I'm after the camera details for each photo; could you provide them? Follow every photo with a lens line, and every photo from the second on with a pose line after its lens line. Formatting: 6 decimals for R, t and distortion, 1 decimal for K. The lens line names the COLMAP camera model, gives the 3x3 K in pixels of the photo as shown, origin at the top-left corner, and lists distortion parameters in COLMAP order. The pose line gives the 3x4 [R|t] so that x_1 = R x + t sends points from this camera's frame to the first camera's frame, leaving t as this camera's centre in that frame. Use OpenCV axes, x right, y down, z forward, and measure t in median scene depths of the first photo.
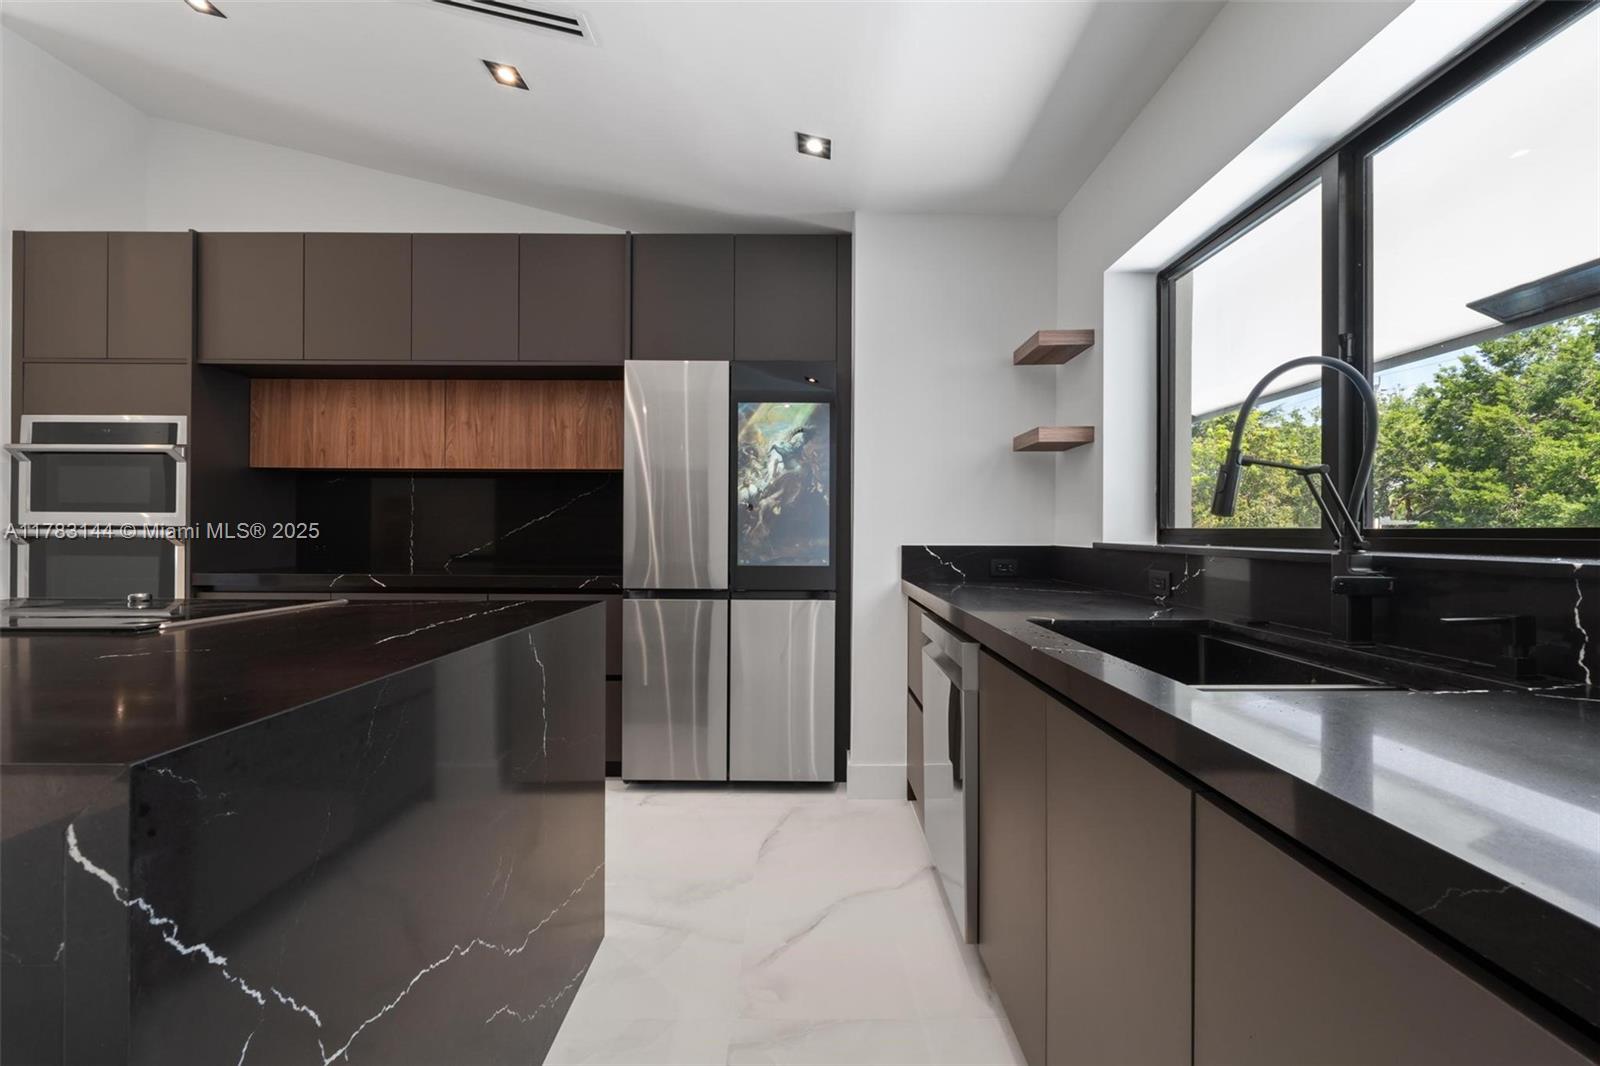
lens RADIAL K [[687.5, 0, 800.6], [0, 687.5, 525.0], [0, 0, 1]] dist [0.001459, -0.000907]
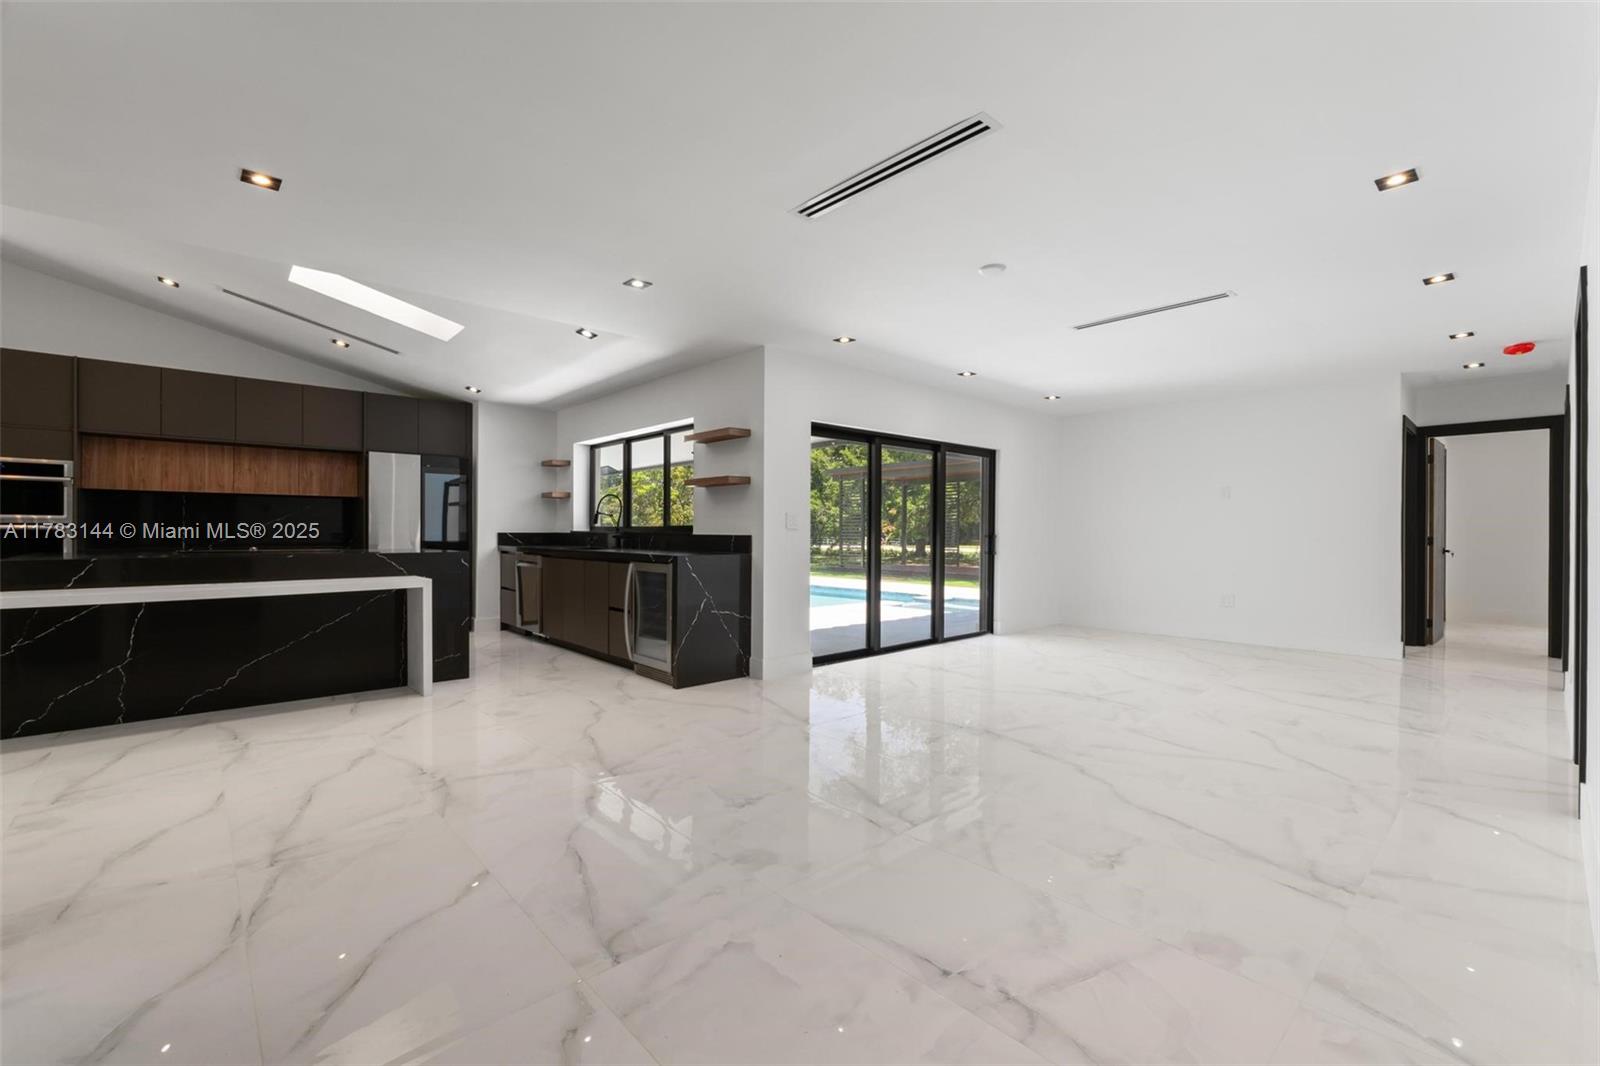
lens RADIAL K [[687.5, 0, 806.5], [0, 687.5, 541.7], [0, 0, 1]] dist [0.001459, -0.000907]
pose [[0.739475, -0.011479, 0.673086, -0.626989], [-0.005790, 0.999709, 0.023410, -0.002706], [-0.673159, -0.021208, 0.739193, -1.442905]]
